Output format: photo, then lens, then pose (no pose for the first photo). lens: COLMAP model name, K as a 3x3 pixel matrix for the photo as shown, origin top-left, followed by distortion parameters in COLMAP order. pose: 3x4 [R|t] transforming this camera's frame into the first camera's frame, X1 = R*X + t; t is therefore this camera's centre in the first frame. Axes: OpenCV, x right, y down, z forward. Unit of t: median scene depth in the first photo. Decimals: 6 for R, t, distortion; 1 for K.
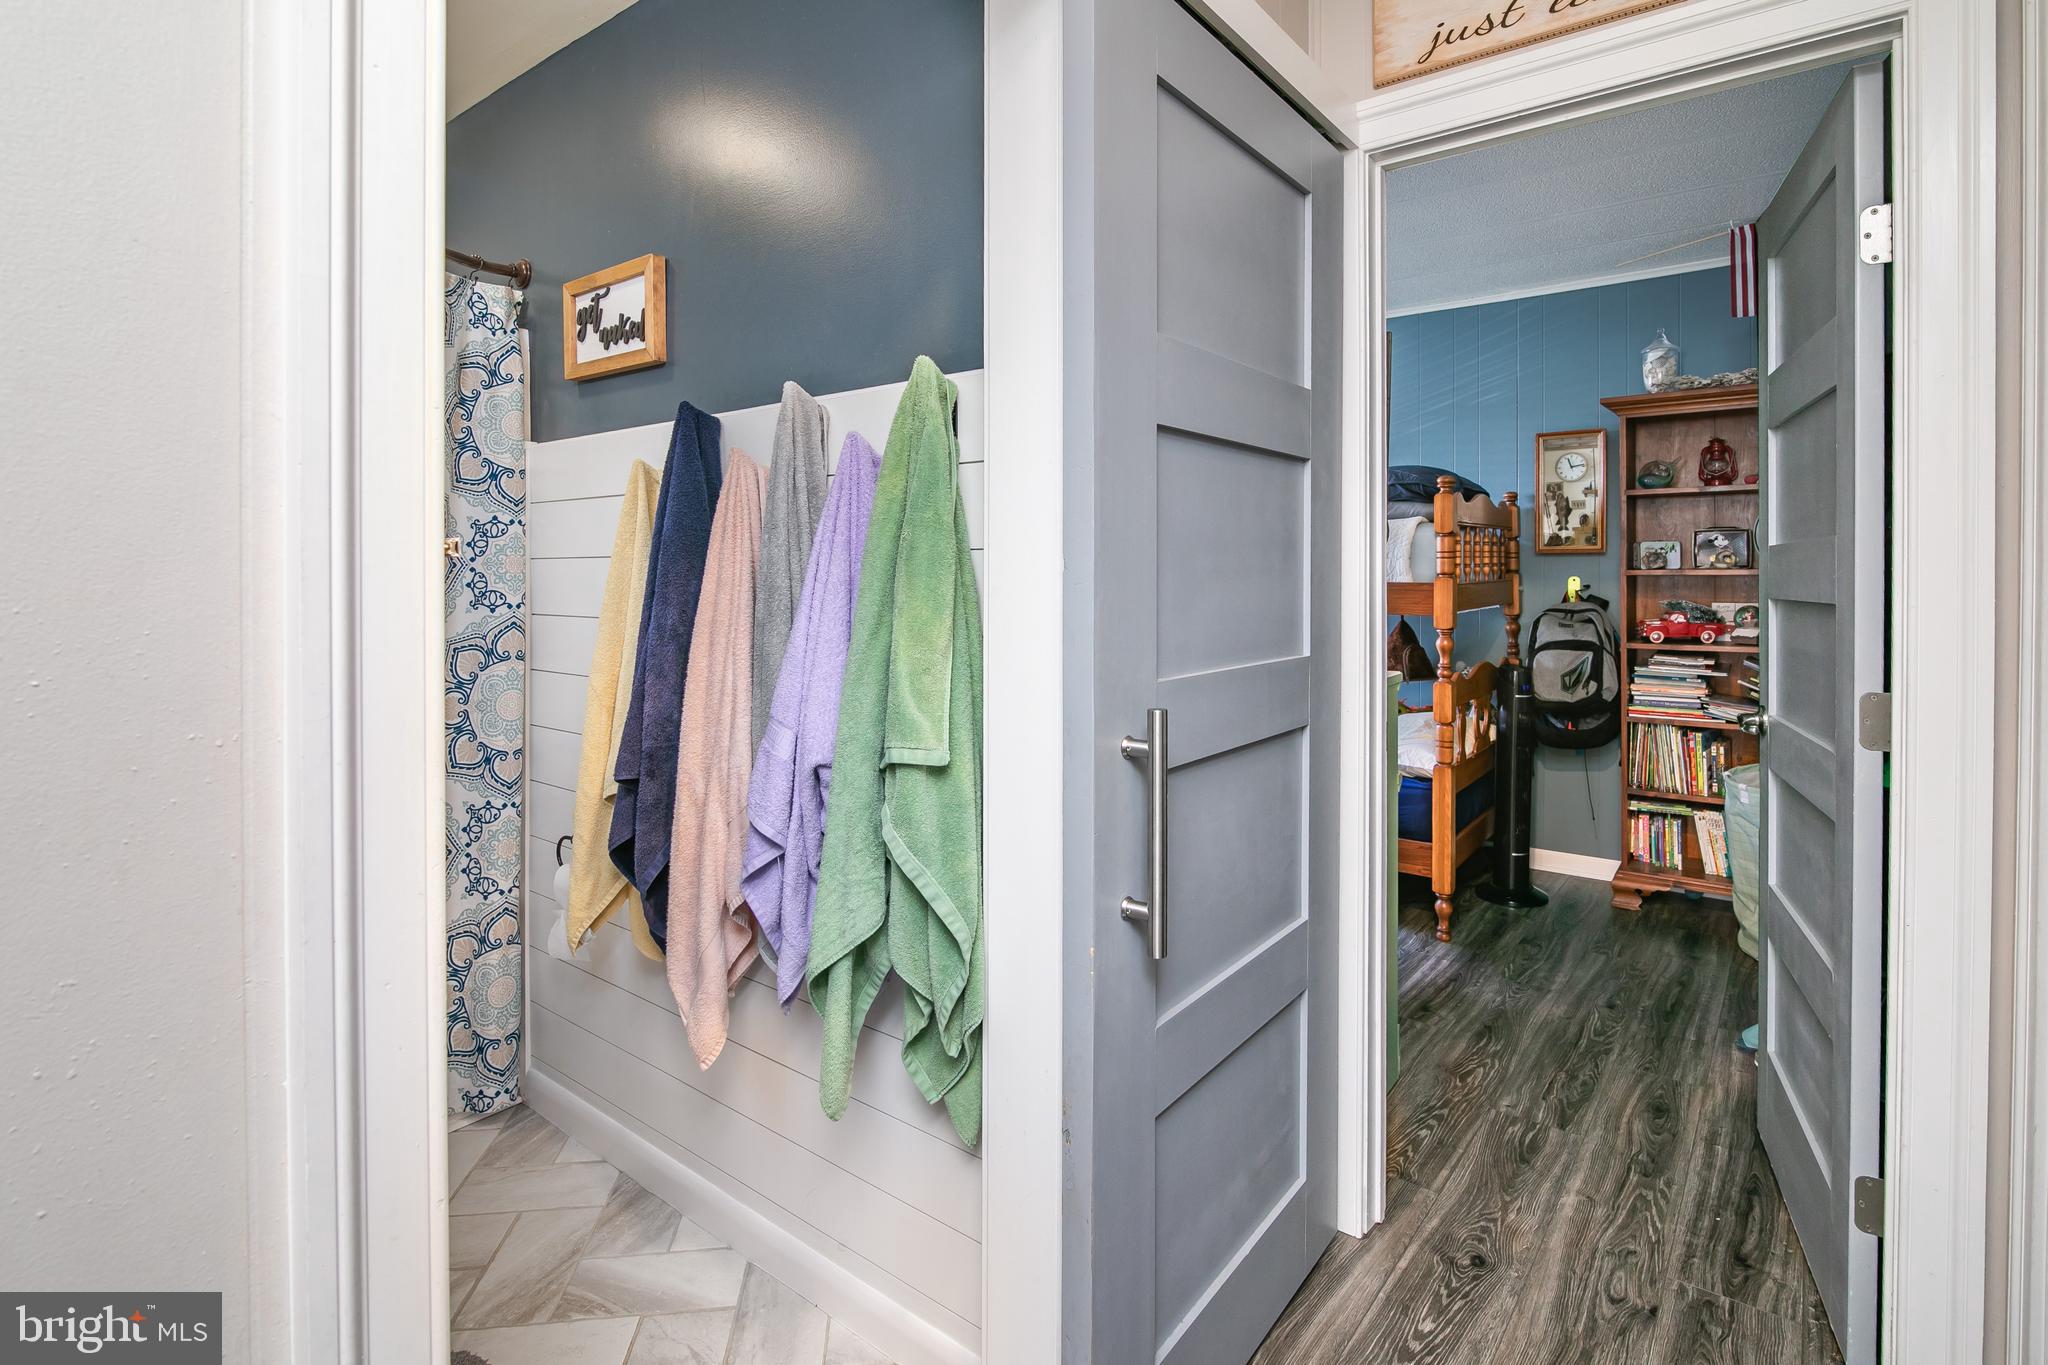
lens RADIAL K [[980.3, 0, 1004.5], [0, 980.3, 663.0], [0, 0, 1]] dist [-0.011256, 0.000243]
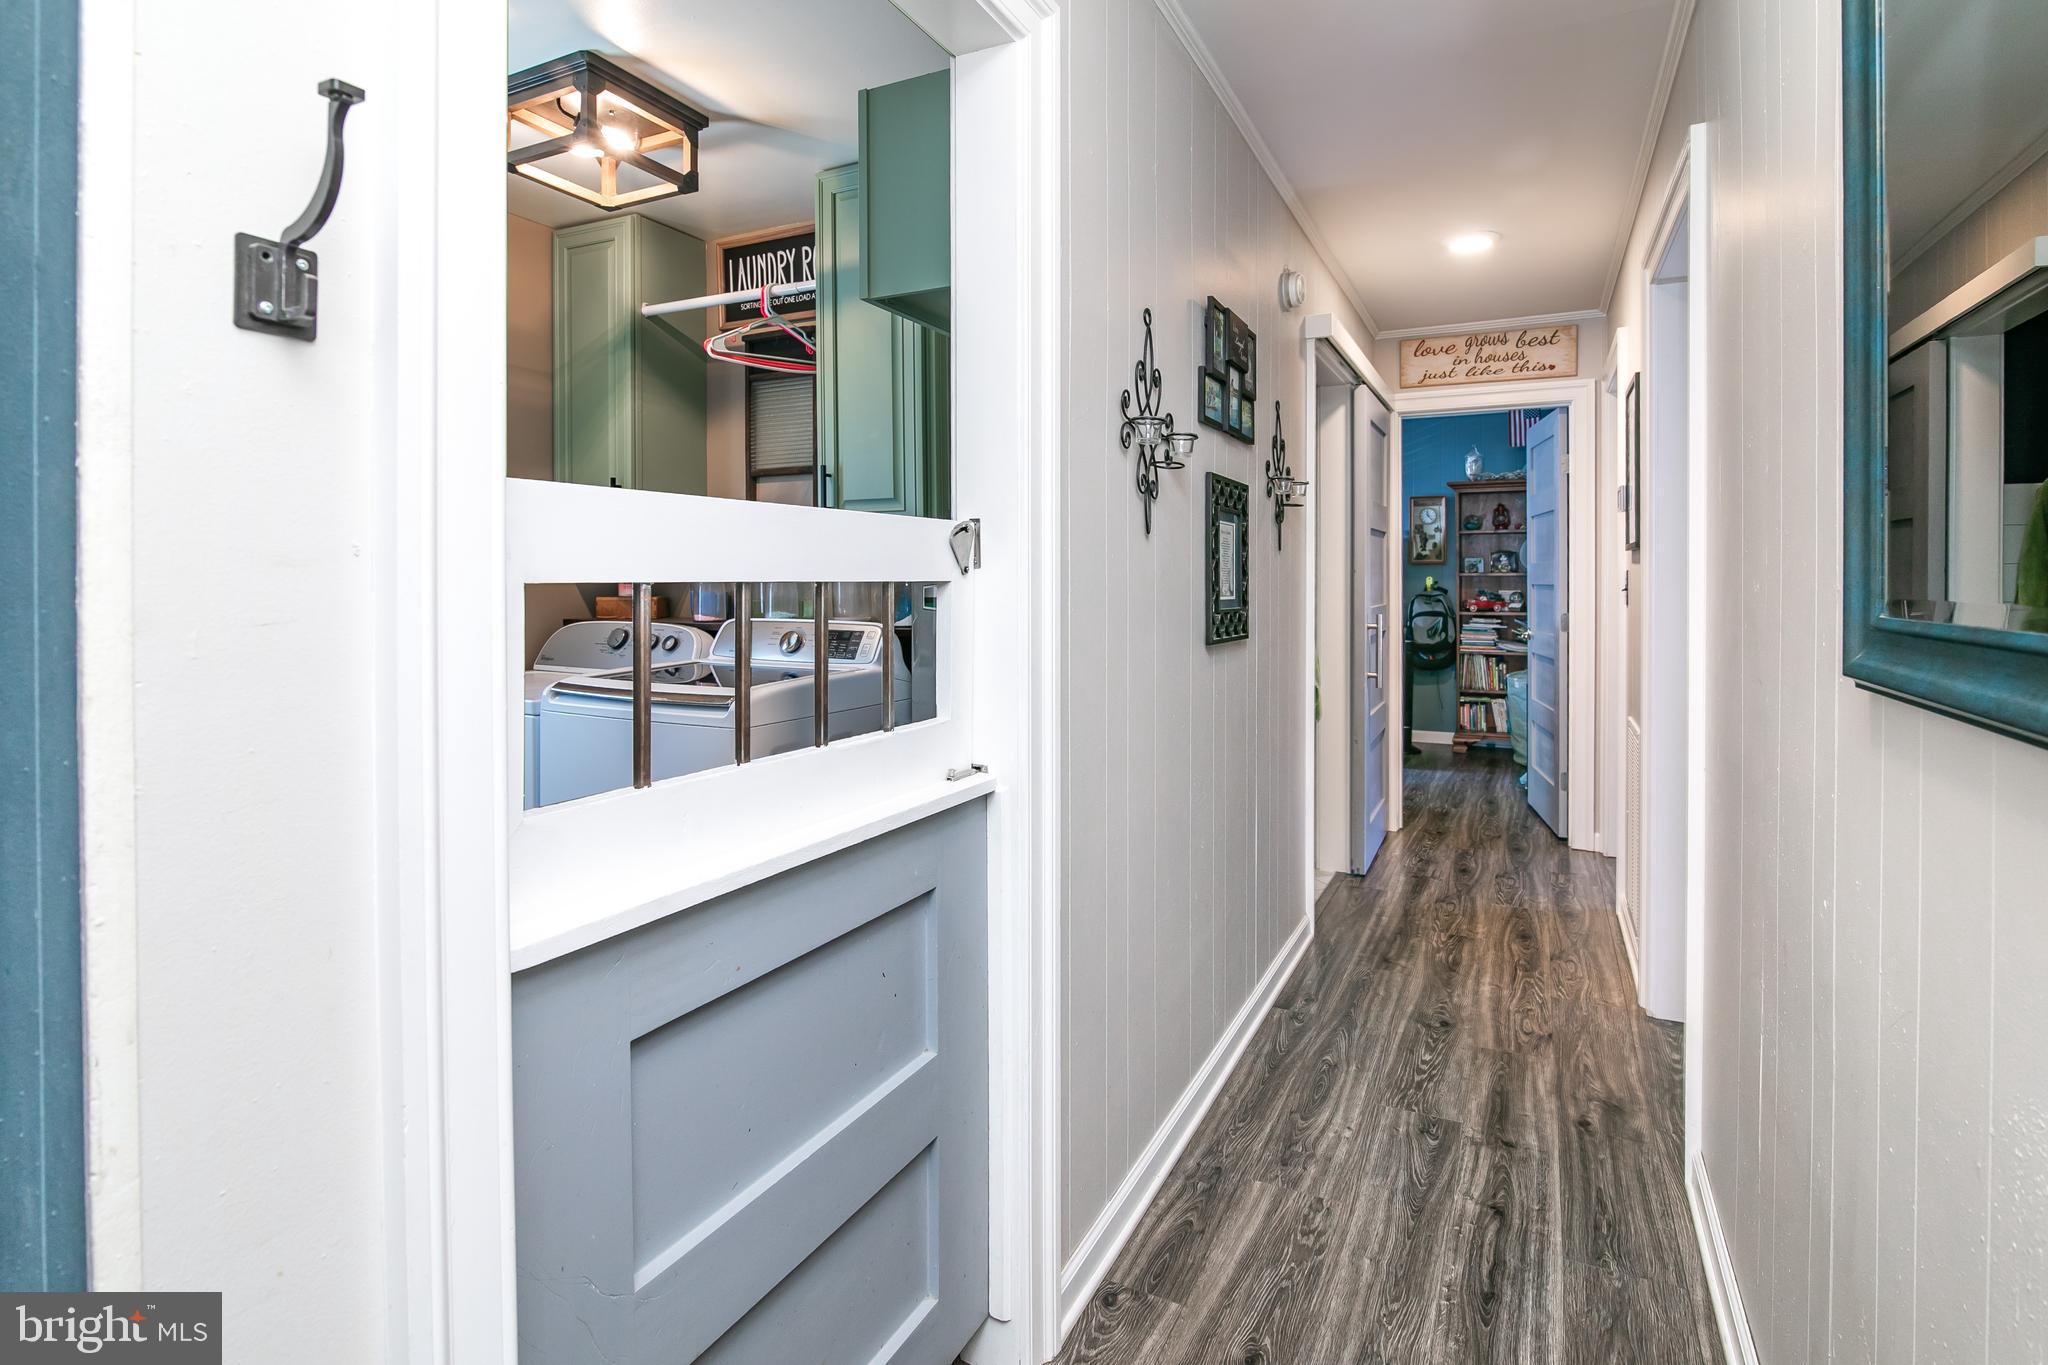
lens RADIAL K [[980.3, 0, 1037.7], [0, 980.3, 683.2], [0, 0, 1]] dist [-0.011256, 0.000243]
pose [[0.976355, -0.020353, 0.215213, -0.567968], [0.016001, 0.999631, 0.021941, 0.062705], [-0.215580, -0.017979, 0.976321, -0.673559]]
